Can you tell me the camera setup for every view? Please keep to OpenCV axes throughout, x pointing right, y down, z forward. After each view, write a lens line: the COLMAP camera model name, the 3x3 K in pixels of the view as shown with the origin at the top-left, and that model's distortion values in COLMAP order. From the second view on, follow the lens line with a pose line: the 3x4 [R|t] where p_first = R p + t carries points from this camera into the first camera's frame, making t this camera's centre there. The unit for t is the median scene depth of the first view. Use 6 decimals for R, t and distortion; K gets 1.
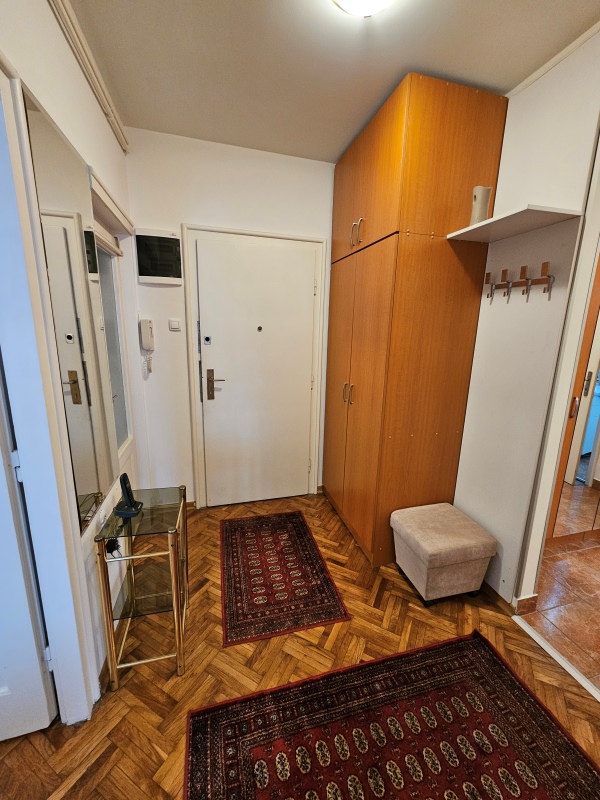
lens RADIAL K [[326.4, 0, 300.0], [0, 326.4, 400.0], [0, 0, 1]] dist [-0.001819, -0.000017]
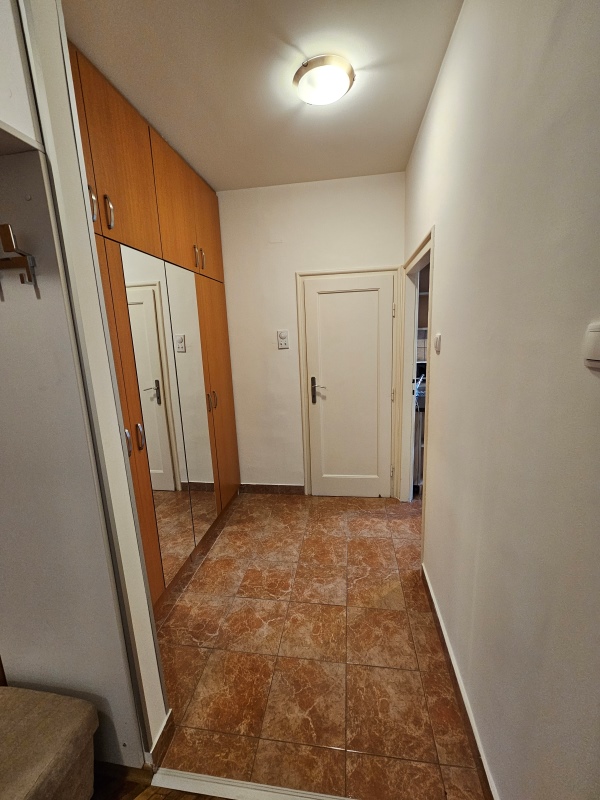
lens RADIAL K [[326.4, 0, 300.0], [0, 326.4, 400.0], [0, 0, 1]] dist [-0.001819, -0.000017]
pose [[0.399442, -0.212626, 0.891760, 0.345311], [0.235986, 0.963800, 0.124098, -0.083910], [-0.885865, 0.160873, 0.435159, 0.324551]]
